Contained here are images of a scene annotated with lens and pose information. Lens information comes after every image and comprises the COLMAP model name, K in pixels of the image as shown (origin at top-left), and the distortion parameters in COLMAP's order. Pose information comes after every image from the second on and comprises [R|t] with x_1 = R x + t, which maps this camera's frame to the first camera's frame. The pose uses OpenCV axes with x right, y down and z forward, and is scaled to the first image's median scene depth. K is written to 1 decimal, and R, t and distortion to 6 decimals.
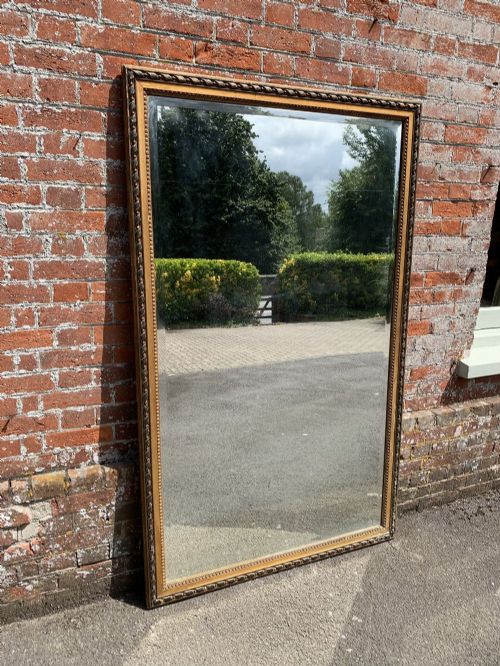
lens RADIAL K [[508.9, 0, 252.1], [0, 508.9, 330.3], [0, 0, 1]] dist [0.011414, -0.011165]
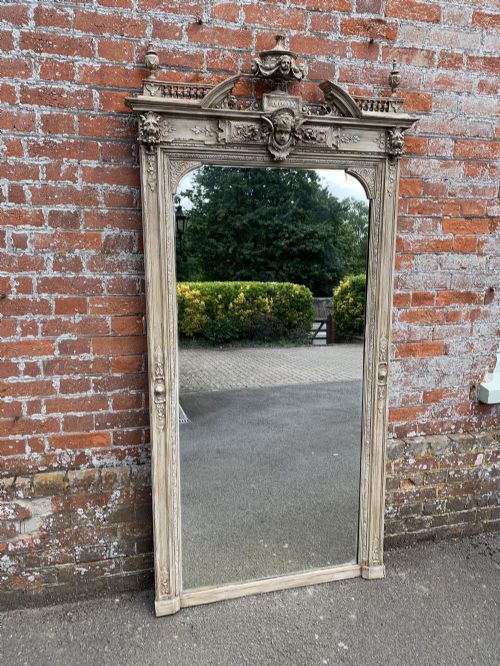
lens RADIAL K [[508.9, 0, 249.1], [0, 508.9, 331.0], [0, 0, 1]] dist [0.011414, -0.011165]
pose [[0.986698, 0.021660, -0.161117, 0.174989], [-0.027220, 0.999105, -0.032381, 0.003768], [0.160272, 0.036336, 0.986404, -0.009925]]
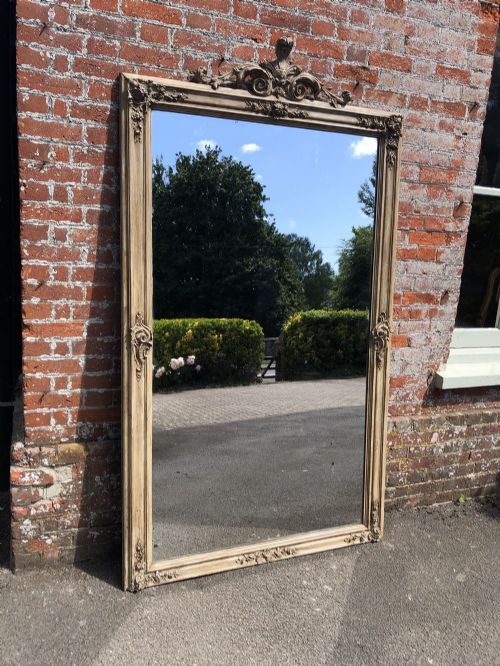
lens RADIAL K [[543.9, 0, 252.3], [0, 543.9, 326.2], [0, 0, 1]] dist [-0.003064, 0.023575]
pose [[0.998673, 0.039463, -0.033083, 0.054315], [-0.041520, 0.997087, -0.063986, 0.066049], [0.030462, 0.065275, 0.997402, -0.267052]]
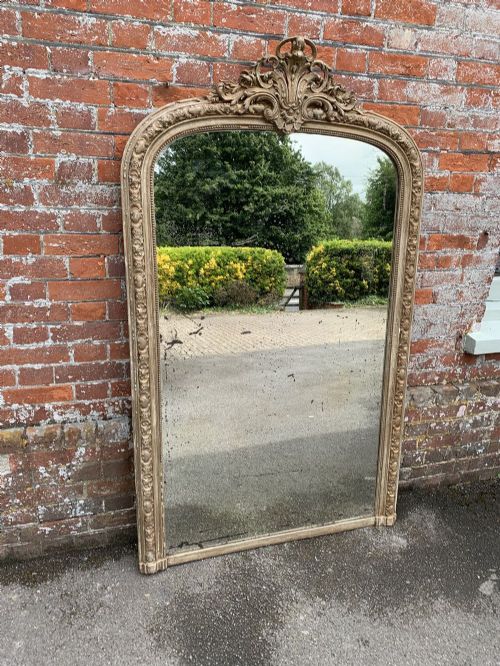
lens RADIAL K [[508.9, 0, 247.5], [0, 508.9, 331.3], [0, 0, 1]] dist [0.011414, -0.011165]
pose [[0.993251, 0.043577, -0.107491, 0.153627], [-0.035606, 0.996548, 0.074995, 0.000355], [0.110388, -0.070661, 0.991374, 0.080390]]
